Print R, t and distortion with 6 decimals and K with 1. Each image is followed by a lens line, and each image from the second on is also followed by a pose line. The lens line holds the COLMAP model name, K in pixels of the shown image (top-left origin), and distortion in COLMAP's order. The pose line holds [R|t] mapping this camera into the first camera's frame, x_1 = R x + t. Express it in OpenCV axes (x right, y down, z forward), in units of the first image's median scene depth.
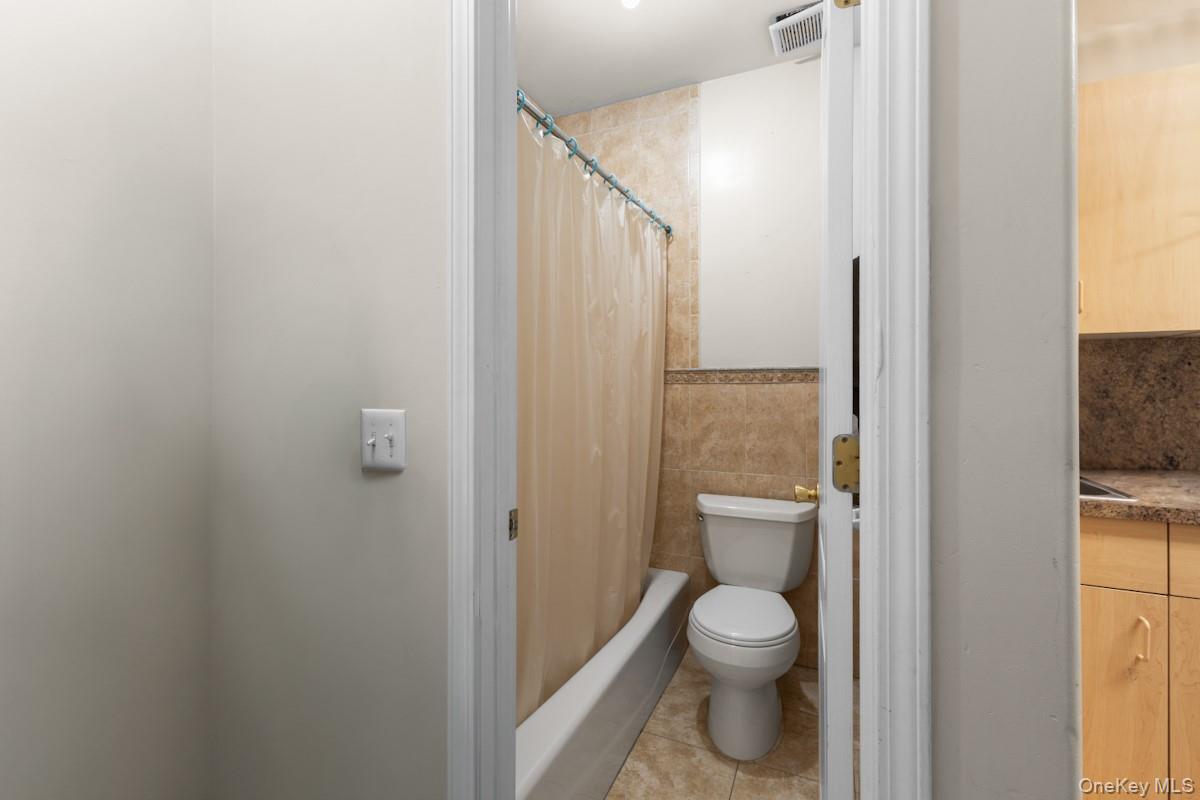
lens RADIAL K [[516.5, 0, 599.5], [0, 516.5, 388.6], [0, 0, 1]] dist [0.011522, -0.001236]
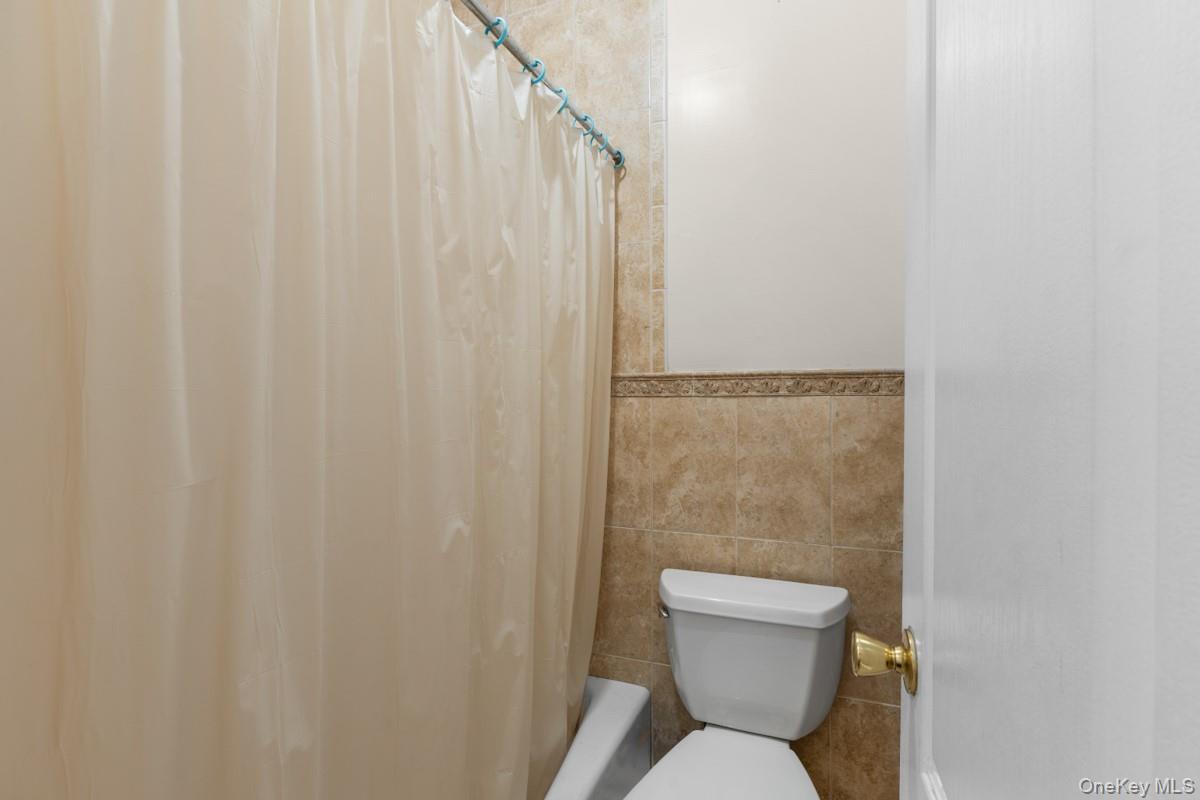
lens RADIAL K [[554.7, 0, 598.2], [0, 554.7, 407.3], [0, 0, 1]] dist [-0.000773, 0.000151]
pose [[0.999218, -0.002032, 0.039485, 0.085154], [0.001482, 0.999902, 0.013954, -0.006317], [-0.039509, -0.013885, 0.999123, 0.323096]]
